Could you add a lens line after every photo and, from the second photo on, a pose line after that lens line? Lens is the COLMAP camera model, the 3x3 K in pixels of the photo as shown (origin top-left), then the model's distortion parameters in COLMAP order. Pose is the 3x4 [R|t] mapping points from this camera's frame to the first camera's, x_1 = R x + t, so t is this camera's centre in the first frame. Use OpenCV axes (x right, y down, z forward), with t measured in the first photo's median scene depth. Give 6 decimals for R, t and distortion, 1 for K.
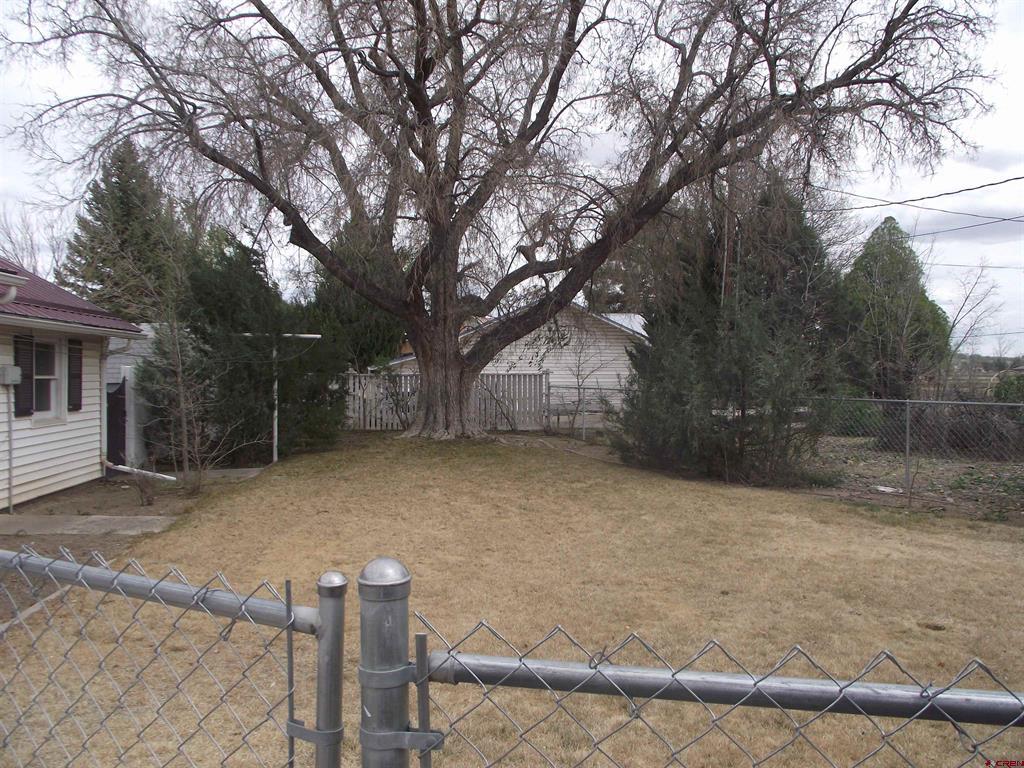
lens RADIAL K [[804.3, 0, 509.3], [0, 804.3, 376.8], [0, 0, 1]] dist [-0.083344, 0.052411]
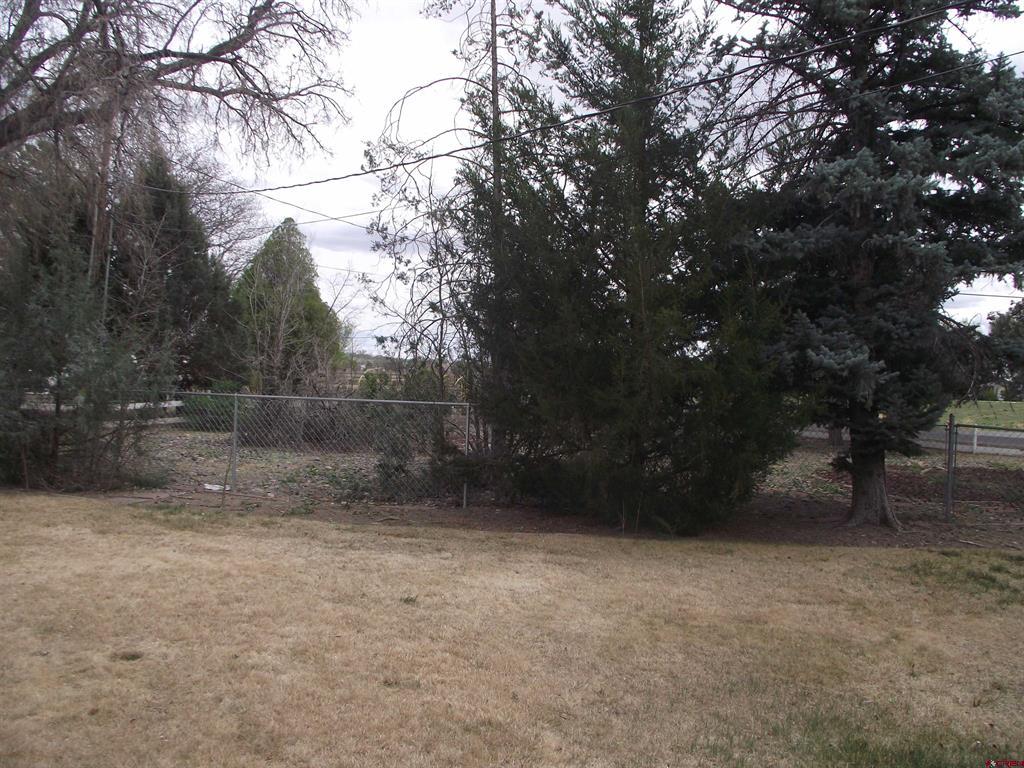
lens RADIAL K [[804.3, 0, 513.2], [0, 804.3, 374.6], [0, 0, 1]] dist [-0.083344, 0.052411]
pose [[0.764994, 0.020384, 0.643715, 0.109693], [-0.022749, 0.999731, -0.004622, 0.001838], [-0.643635, -0.011108, 0.765252, 0.027435]]
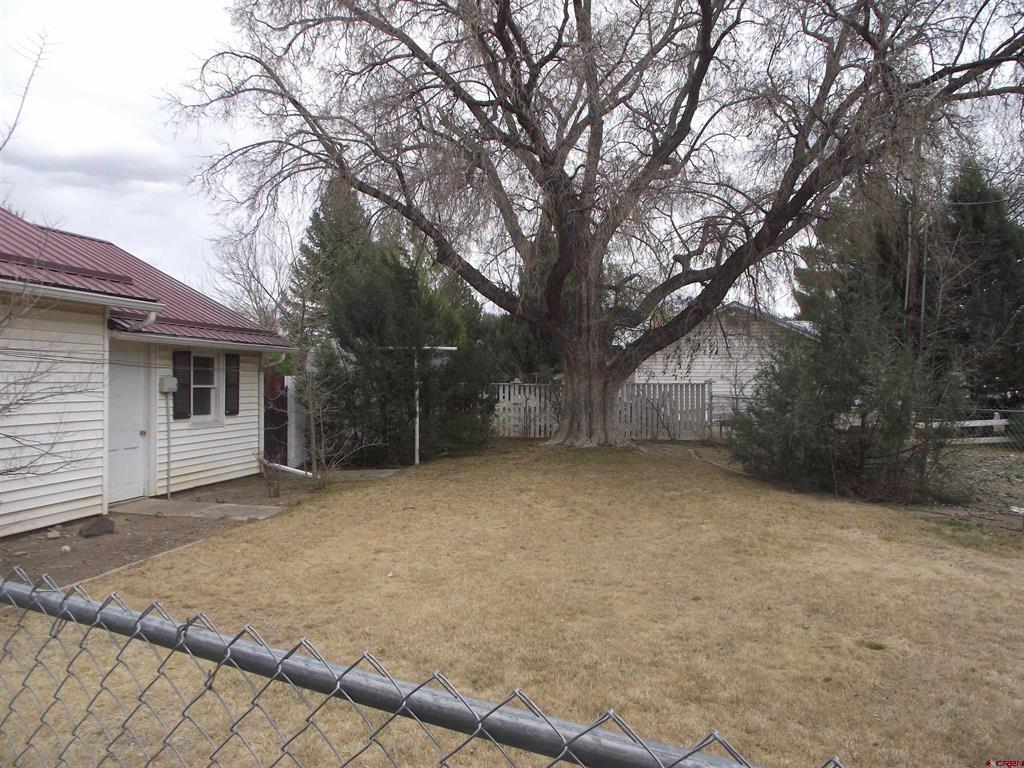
lens RADIAL K [[804.3, 0, 510.9], [0, 804.3, 379.0], [0, 0, 1]] dist [-0.083344, 0.052411]
pose [[0.960172, -0.003293, -0.279390, 0.139961], [0.000399, 0.999946, -0.010416, 0.001626], [0.279409, 0.009889, 0.960121, -0.015644]]
